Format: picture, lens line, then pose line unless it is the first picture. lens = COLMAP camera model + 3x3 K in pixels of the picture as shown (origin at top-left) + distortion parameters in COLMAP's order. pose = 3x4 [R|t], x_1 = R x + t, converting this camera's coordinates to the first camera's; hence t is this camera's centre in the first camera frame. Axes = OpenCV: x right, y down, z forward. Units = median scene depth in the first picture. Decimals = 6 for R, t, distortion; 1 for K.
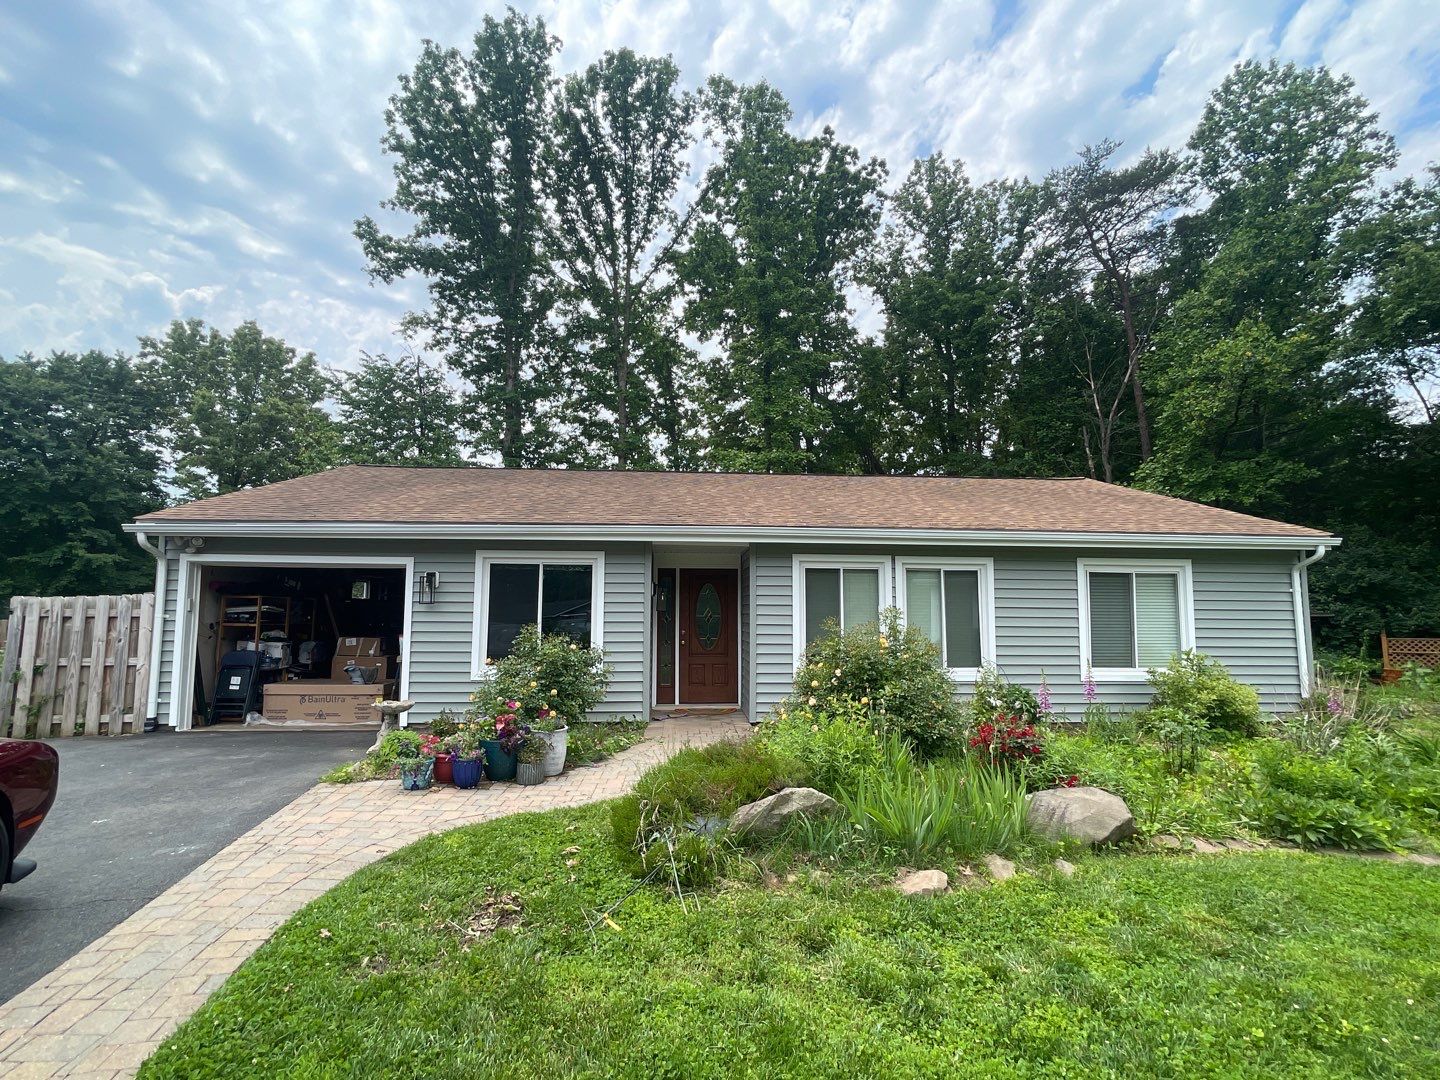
lens RADIAL K [[681.0, 0, 733.6], [0, 681.0, 559.0], [0, 0, 1]] dist [0.001482, 0.000285]
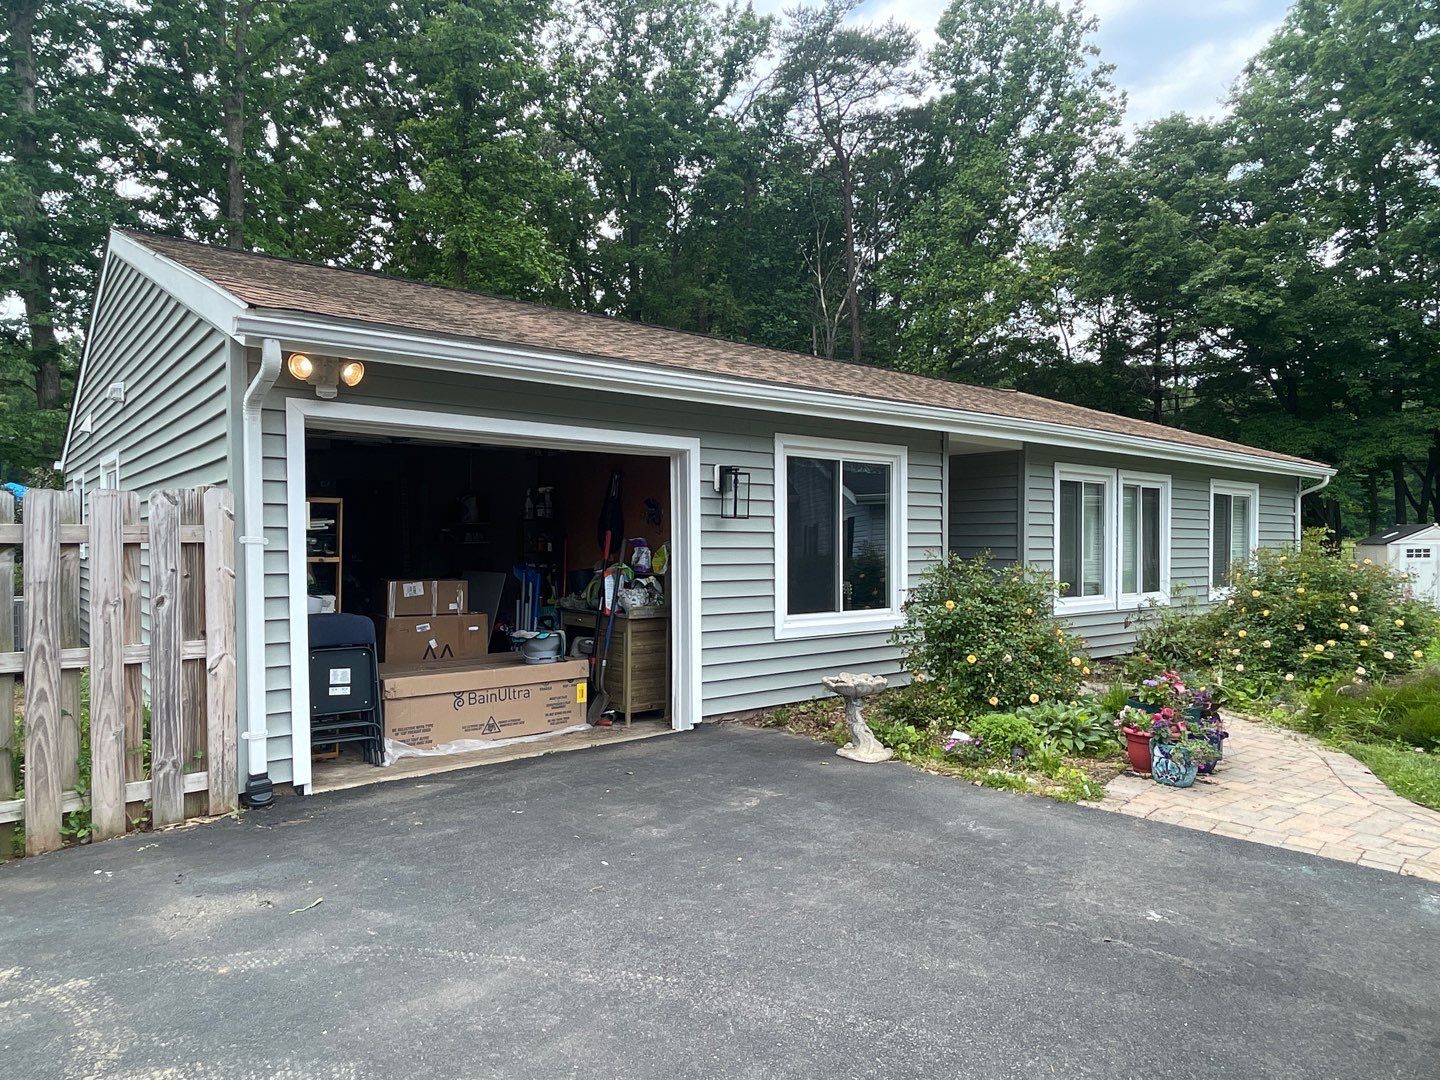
lens RADIAL K [[885.6, 0, 699.5], [0, 885.6, 556.8], [0, 0, 1]] dist [-0.003140, -0.000186]
pose [[0.826628, -0.014860, 0.562553, -0.366535], [-0.042725, 0.995109, 0.089067, 0.012590], [-0.561125, -0.097661, 0.821950, 0.151774]]
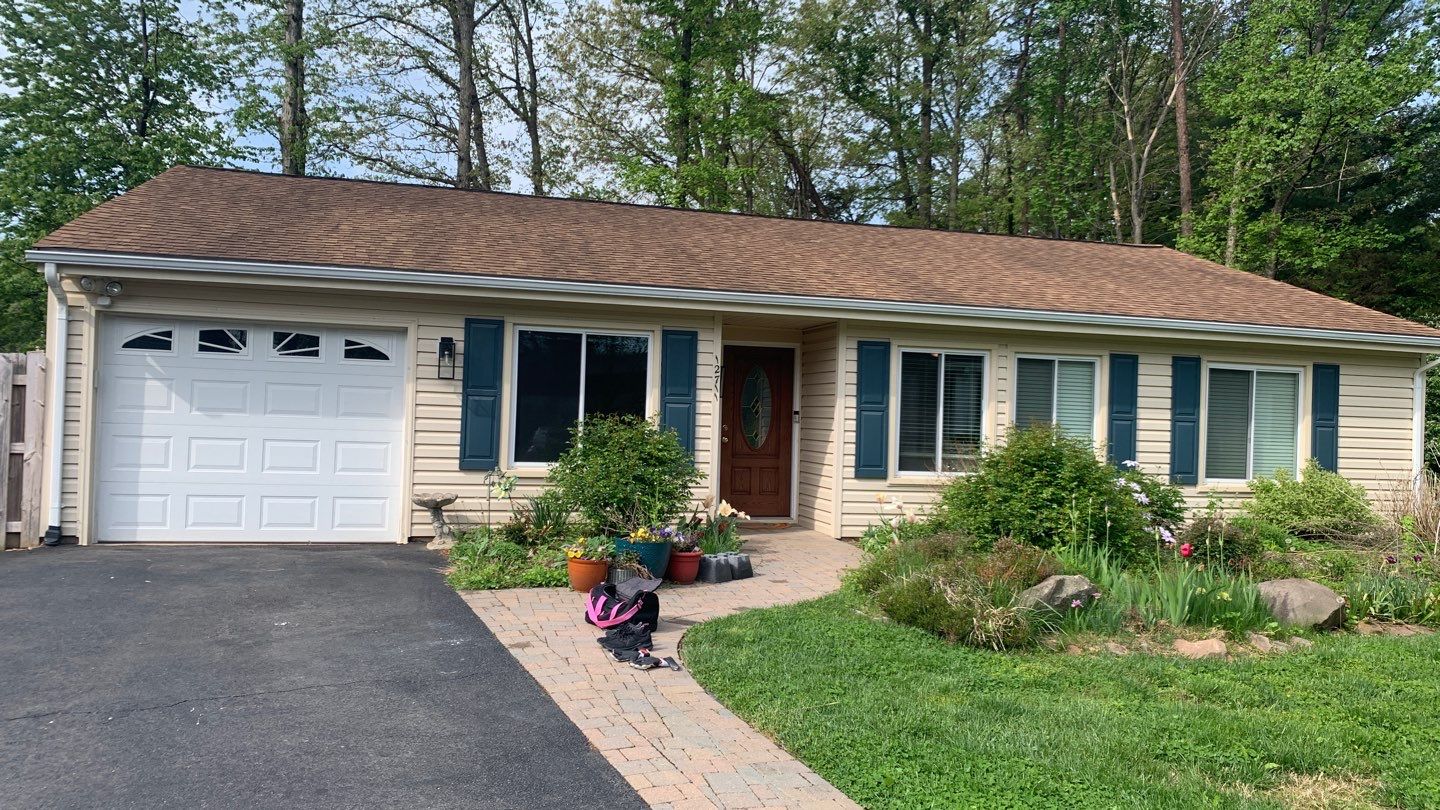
lens RADIAL K [[1068.3, 0, 737.1], [0, 1068.3, 405.6], [0, 0, 1]] dist [-0.008403, 0.056969]
pose [[0.979813, 0.028020, 0.197943, -0.146010], [-0.043666, 0.996218, 0.075125, -0.004149], [-0.195089, -0.082252, 0.977330, -0.093572]]
